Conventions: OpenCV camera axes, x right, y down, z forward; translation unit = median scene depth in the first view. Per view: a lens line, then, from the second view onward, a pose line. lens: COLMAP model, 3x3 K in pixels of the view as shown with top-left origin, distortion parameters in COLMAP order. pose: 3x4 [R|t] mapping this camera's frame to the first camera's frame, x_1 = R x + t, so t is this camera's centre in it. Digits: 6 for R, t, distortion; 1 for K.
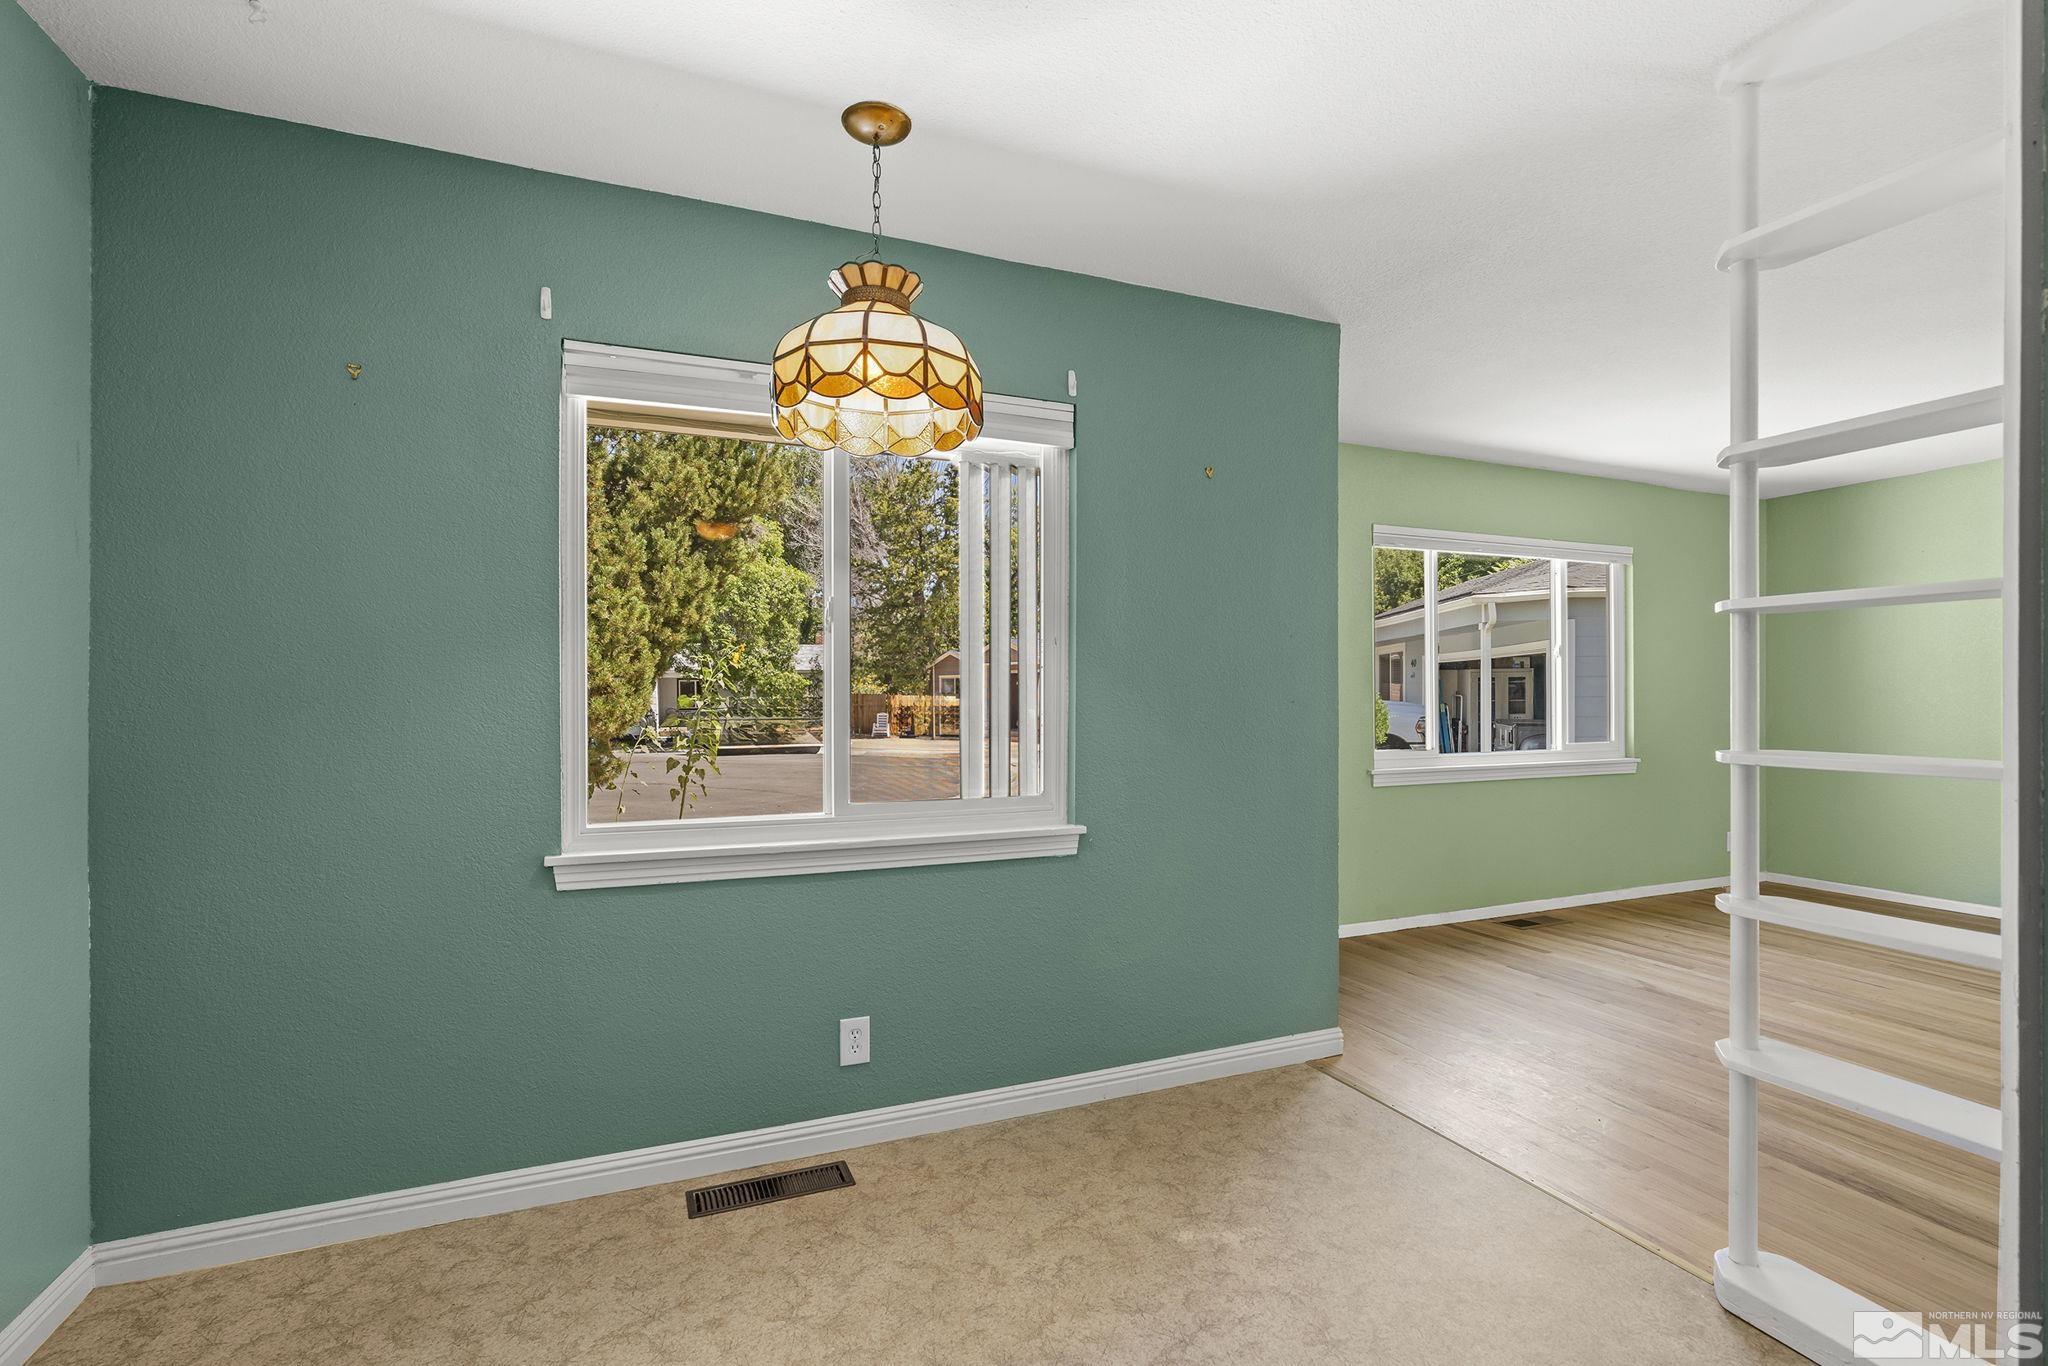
lens RADIAL K [[922.4, 0, 1024.5], [0, 922.4, 695.8], [0, 0, 1]] dist [-0.015971, 0.001694]
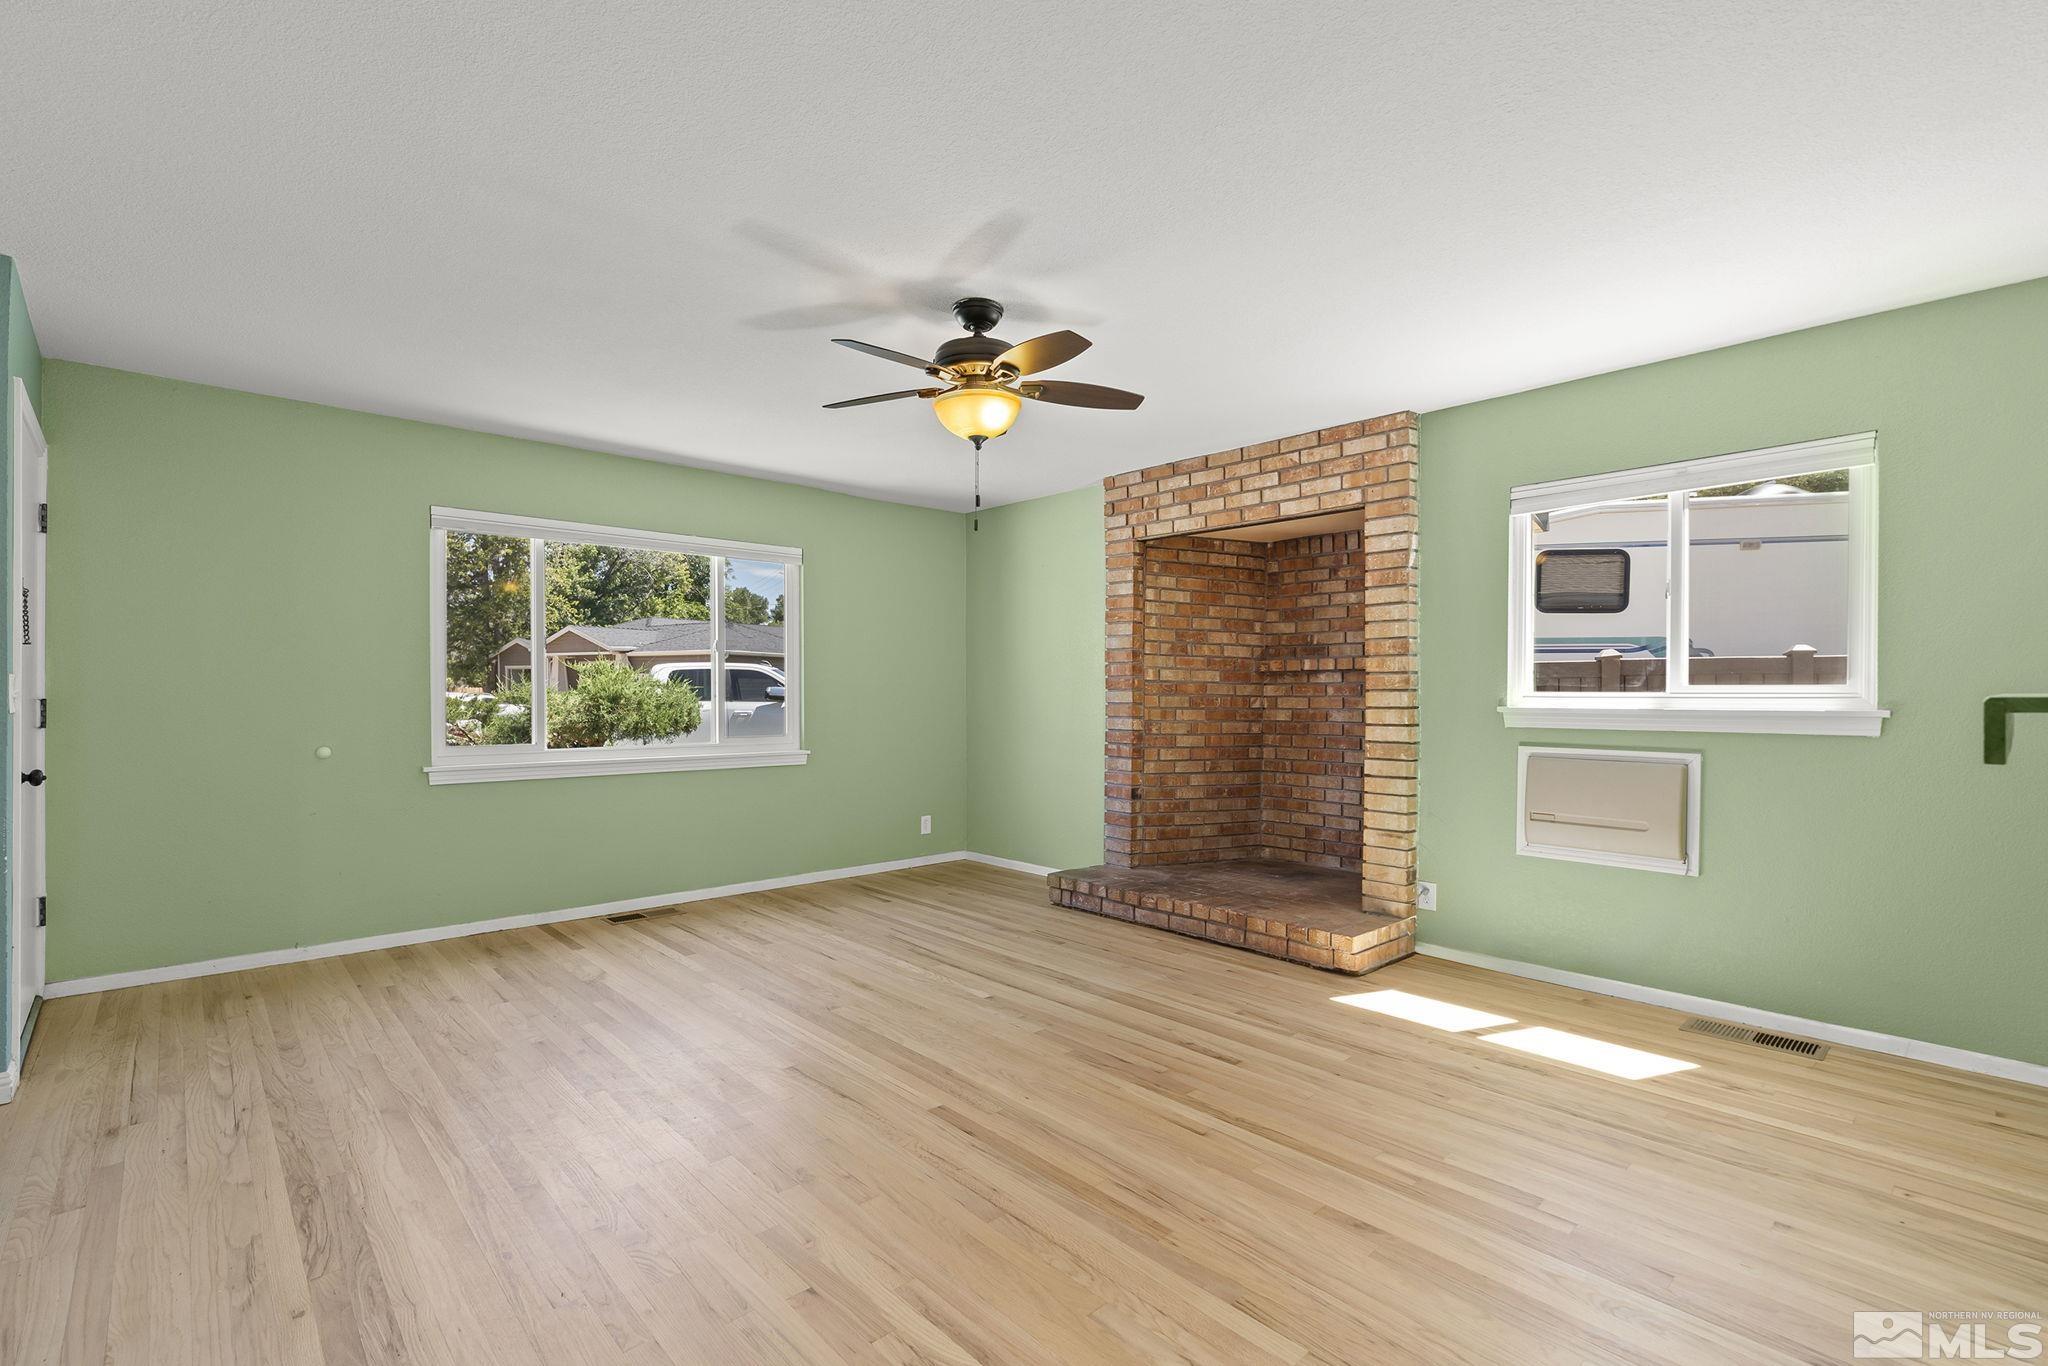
lens RADIAL K [[922.4, 0, 1021.0], [0, 922.4, 698.5], [0, 0, 1]] dist [-0.015971, 0.001694]
pose [[0.940399, 0.000835, 0.340073, 0.581710], [-0.004079, 0.999953, 0.008825, -0.001761], [-0.340050, -0.009686, 0.940358, -0.080998]]
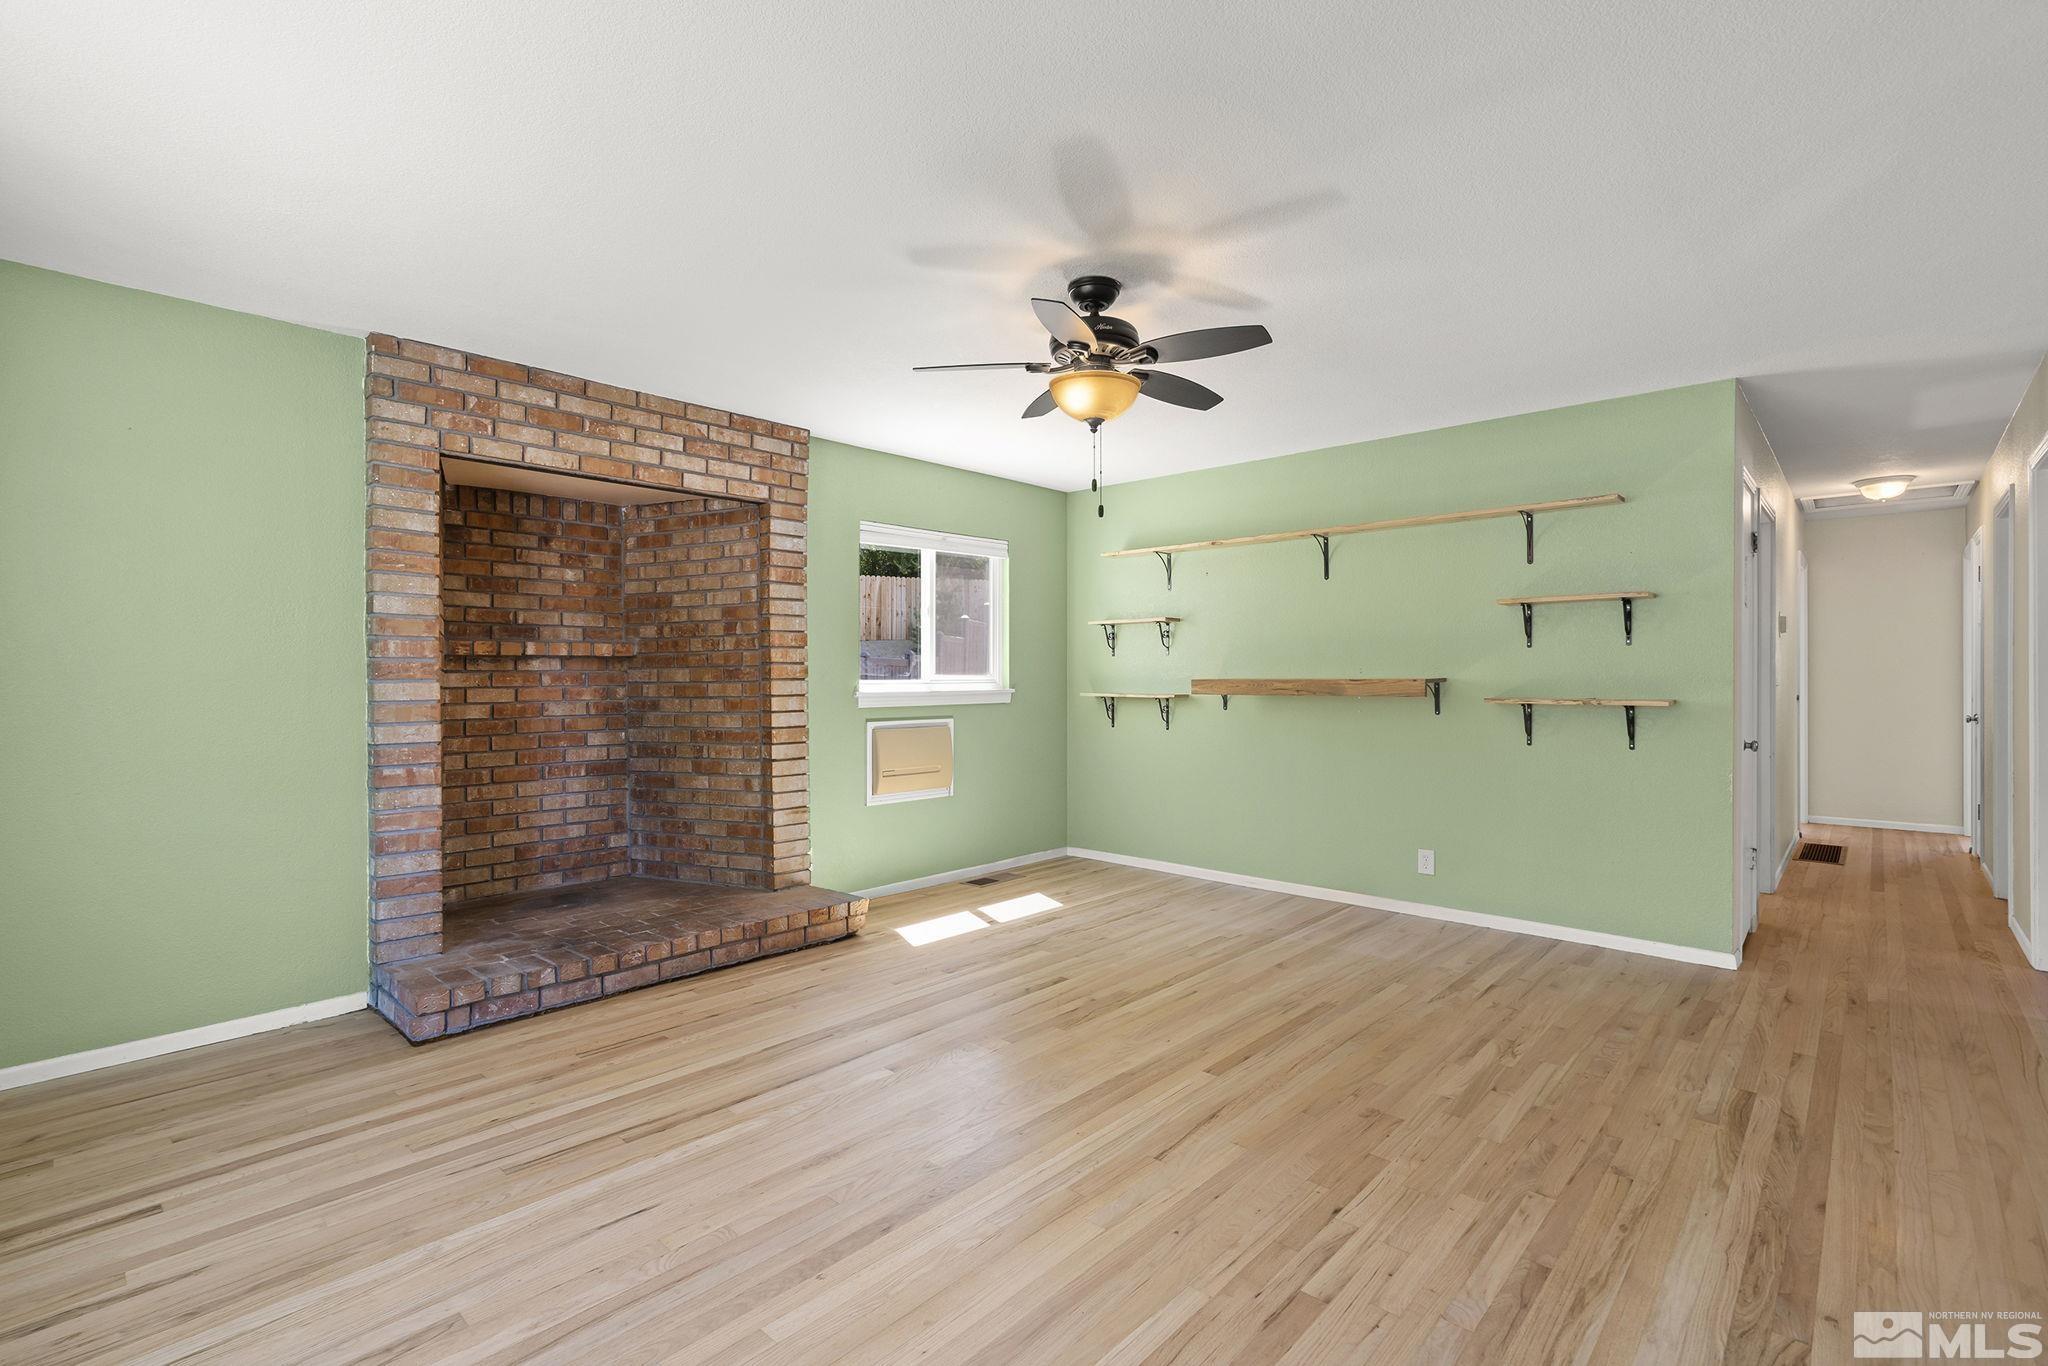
lens RADIAL K [[922.4, 0, 1028.2], [0, 922.4, 679.4], [0, 0, 1]] dist [-0.015971, 0.001694]
pose [[-0.413080, 0.000819, 0.910694, 0.250553], [0.002223, 0.999998, 0.000109, -0.002524], [-0.910692, 0.002070, -0.413081, 0.762046]]
